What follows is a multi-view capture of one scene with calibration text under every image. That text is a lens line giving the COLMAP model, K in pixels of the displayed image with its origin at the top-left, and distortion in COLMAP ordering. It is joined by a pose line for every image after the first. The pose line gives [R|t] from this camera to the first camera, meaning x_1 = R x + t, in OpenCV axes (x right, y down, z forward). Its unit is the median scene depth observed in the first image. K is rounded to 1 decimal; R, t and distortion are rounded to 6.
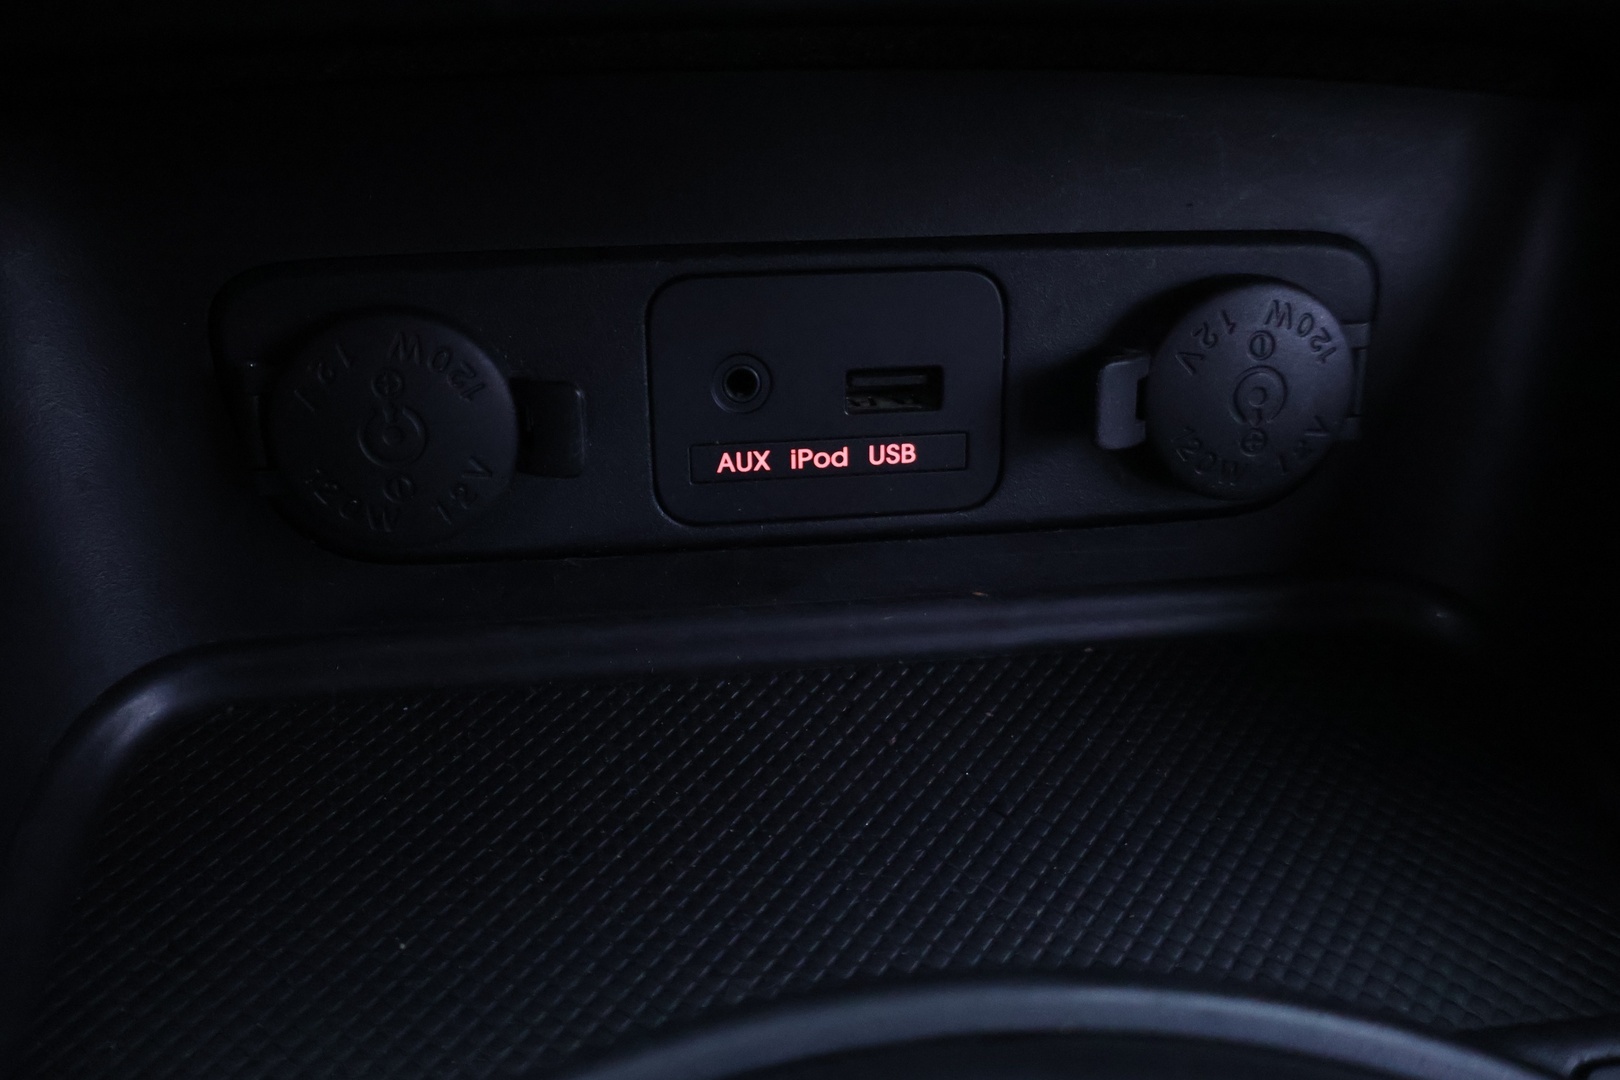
lens RADIAL K [[1343.0, 0, 810.0], [0, 1343.0, 540.0], [0, 0, 1]] dist [-0.012464, 0.004302]
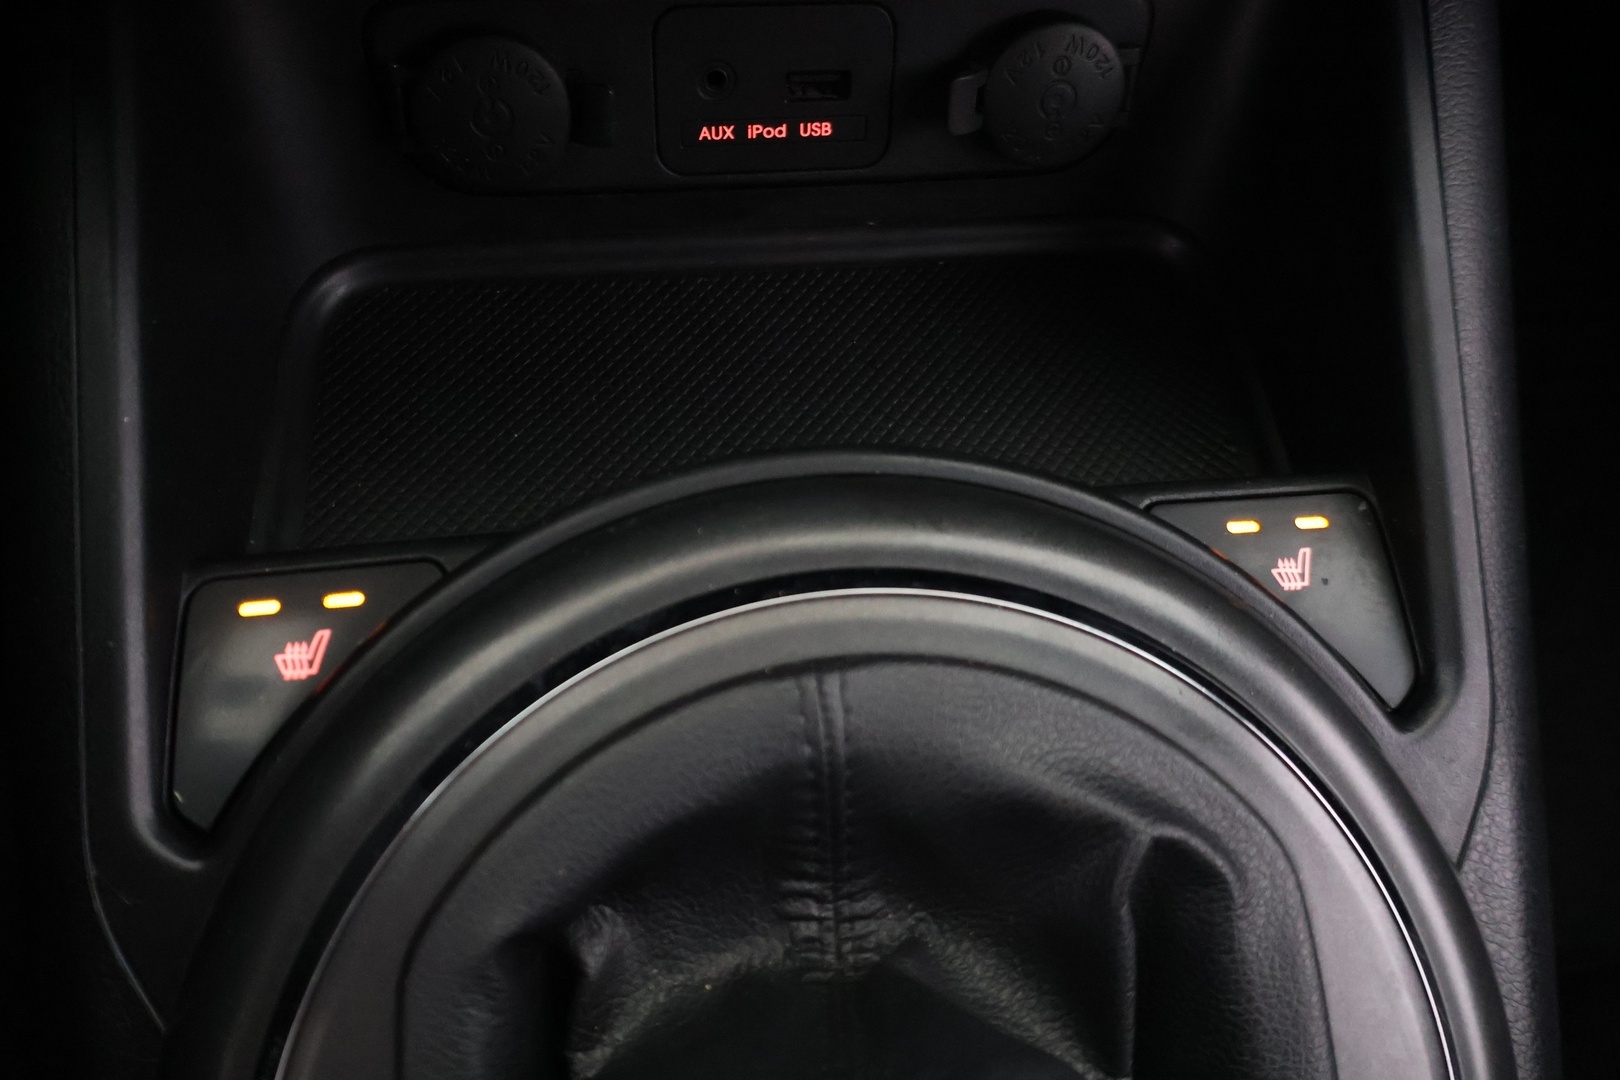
lens RADIAL K [[1343.0, 0, 810.0], [0, 1343.0, 540.0], [0, 0, 1]] dist [-0.012464, 0.004302]
pose [[0.999098, 0.020156, 0.037369, 0.008302], [-0.031274, 0.944630, 0.326645, -0.122485], [-0.028716, -0.327519, 0.944408, -0.579454]]
